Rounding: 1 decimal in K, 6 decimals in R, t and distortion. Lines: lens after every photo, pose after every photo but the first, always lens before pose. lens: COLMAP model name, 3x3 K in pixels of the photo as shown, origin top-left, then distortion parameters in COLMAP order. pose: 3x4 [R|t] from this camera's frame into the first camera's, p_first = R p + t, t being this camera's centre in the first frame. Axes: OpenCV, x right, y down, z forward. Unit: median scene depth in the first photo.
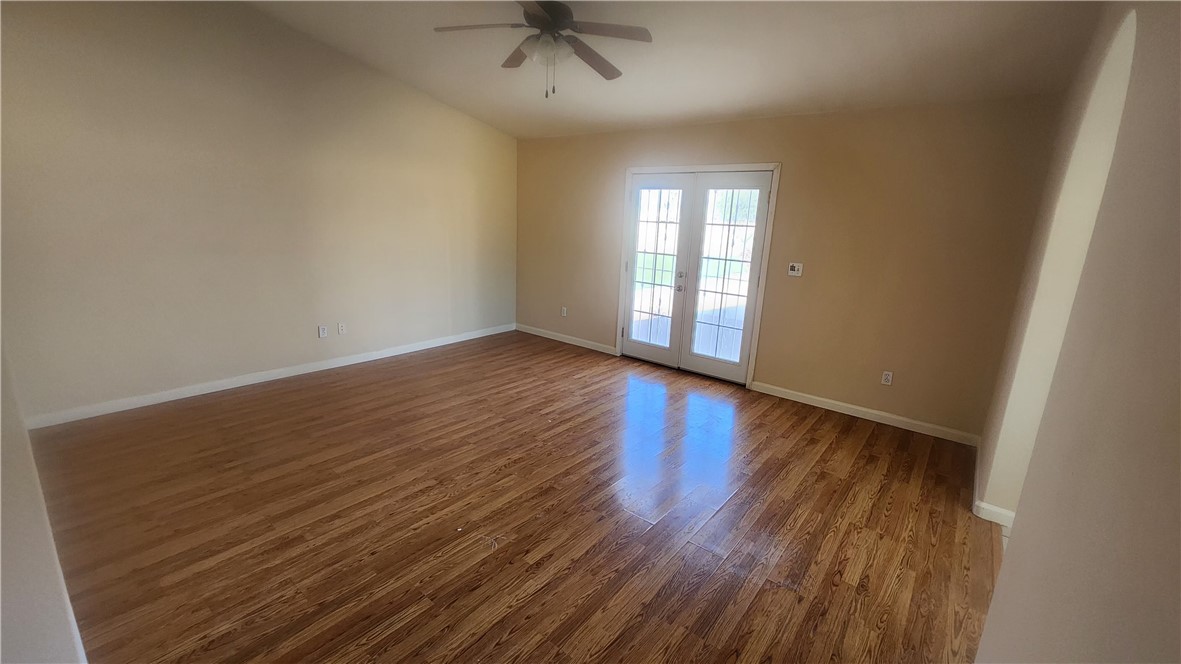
lens RADIAL K [[493.1, 0, 590.5], [0, 493.1, 332.0], [0, 0, 1]] dist [-0.000203, -0.000059]
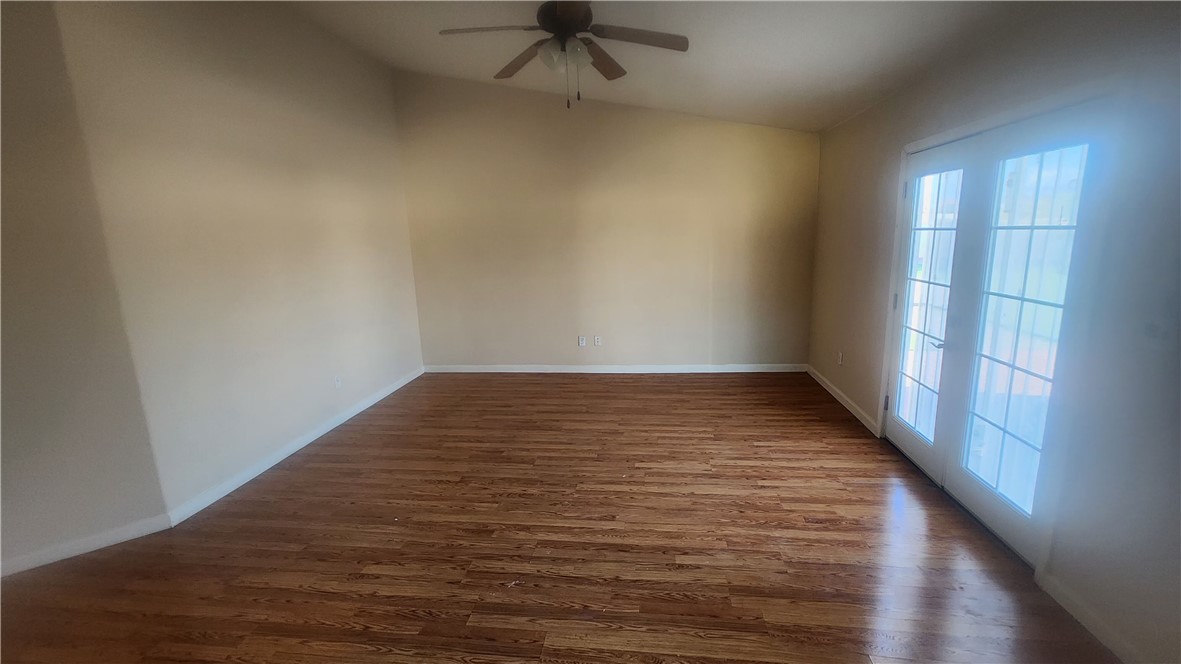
lens RADIAL K [[486.0, 0, 590.5], [0, 486.0, 332.0], [0, 0, 1]] dist [-0.001342, -0.000354]
pose [[0.511605, 0.109338, -0.852235, 0.470401], [-0.138630, 0.989379, 0.043712, -0.077171], [0.847963, 0.095782, 0.521329, 0.397951]]
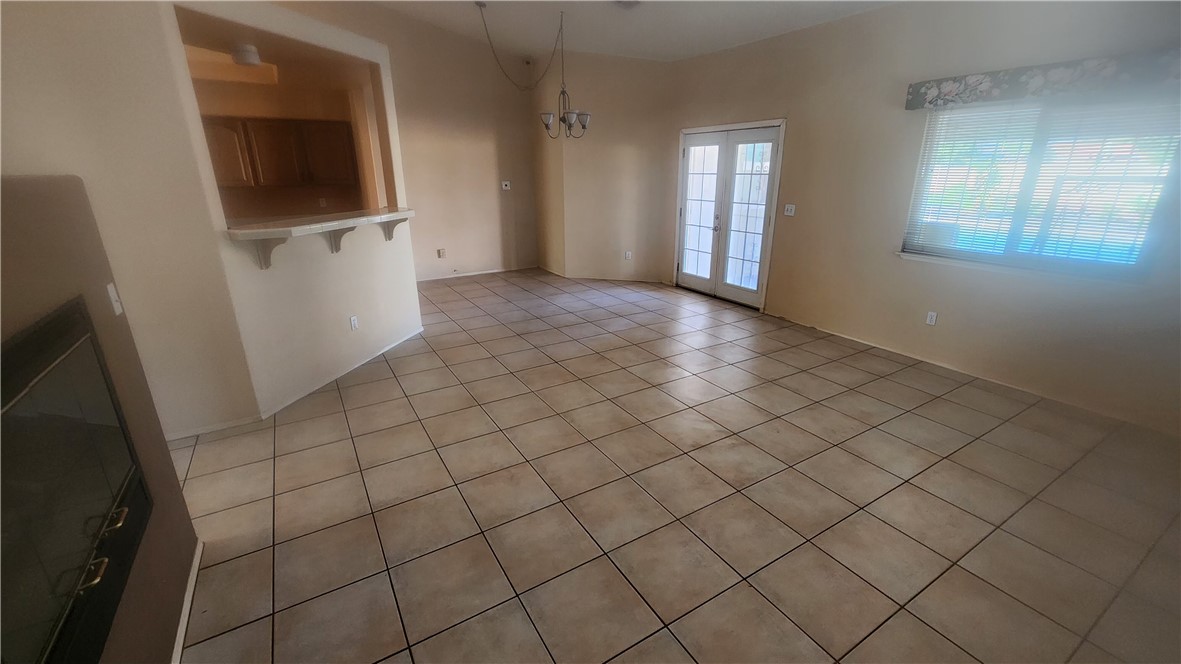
lens RADIAL K [[486.0, 0, 590.5], [0, 486.0, 332.0], [0, 0, 1]] dist [-0.001342, -0.000354]
pose [[0.934948, 0.074569, -0.346859, 0.351988], [-0.046220, 0.994931, 0.089310, 0.078333], [0.351760, -0.067468, 0.933656, -0.268108]]
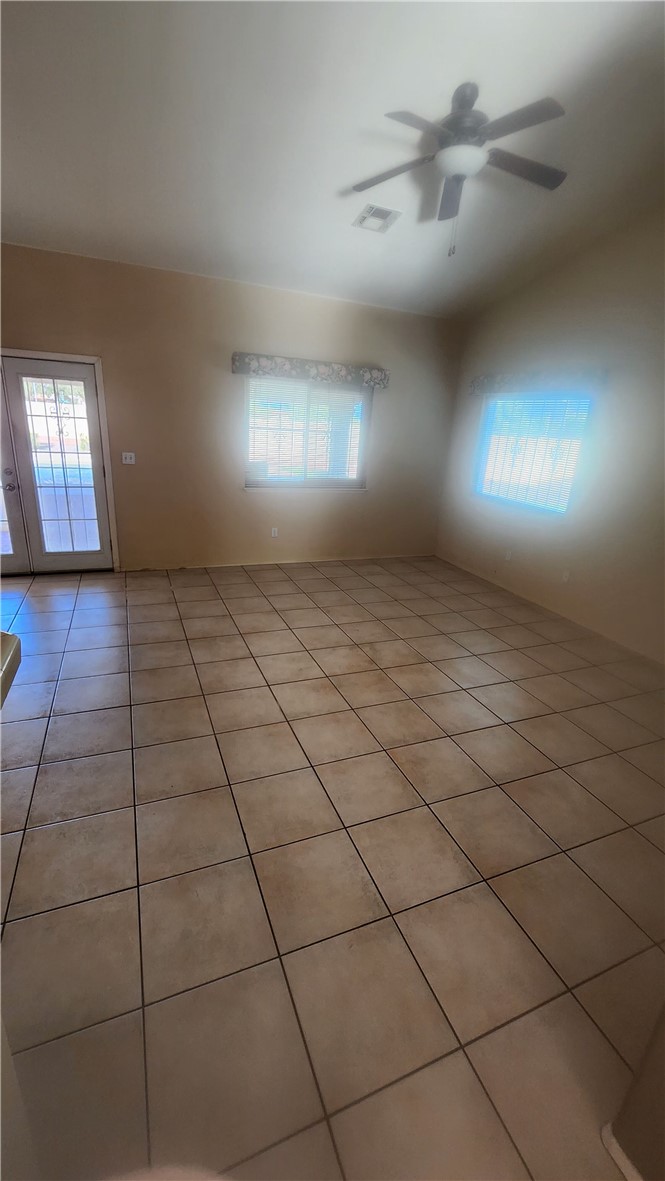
lens RADIAL K [[486.0, 0, 336.7], [0, 486.0, 597.3], [0, 0, 1]] dist [-0.001342, -0.000354]
pose [[0.492327, -0.301567, 0.816499, -0.349306], [0.163923, 0.953401, 0.253289, -0.024356], [-0.854835, 0.009142, 0.518819, 0.010456]]
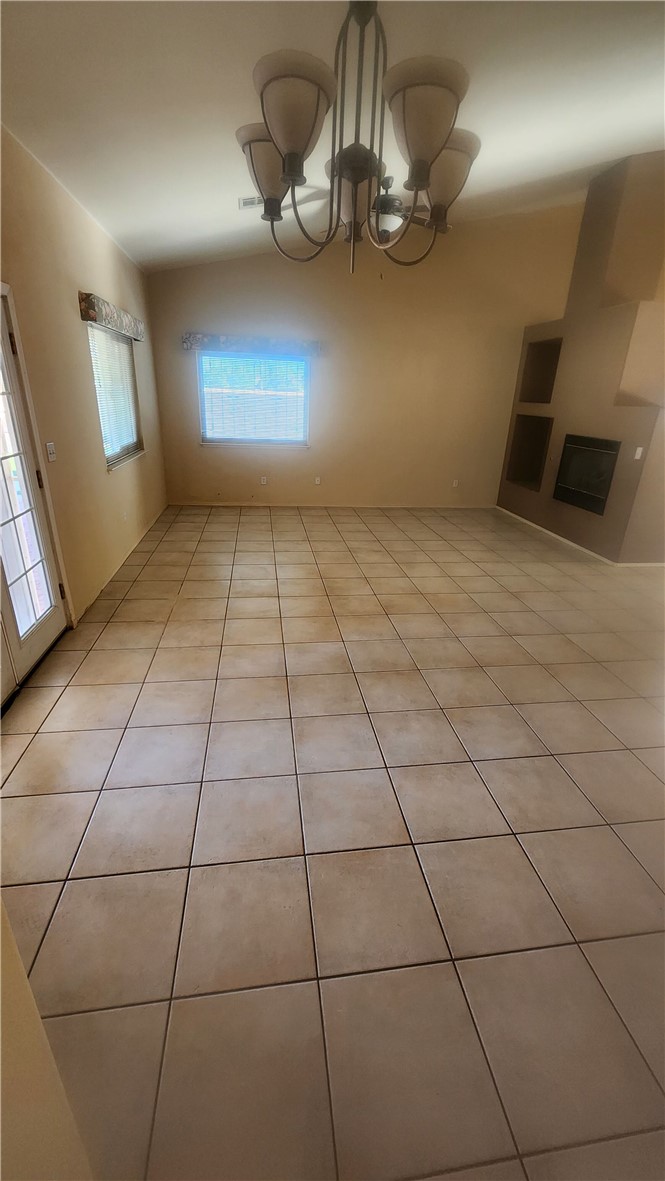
lens RADIAL K [[486.0, 0, 336.7], [0, 486.0, 597.3], [0, 0, 1]] dist [-0.001342, -0.000354]
pose [[-0.729176, -0.326096, 0.601635, -0.389997], [0.092039, 0.824442, 0.558412, -0.290490], [-0.678109, 0.462554, -0.571150, 1.142584]]
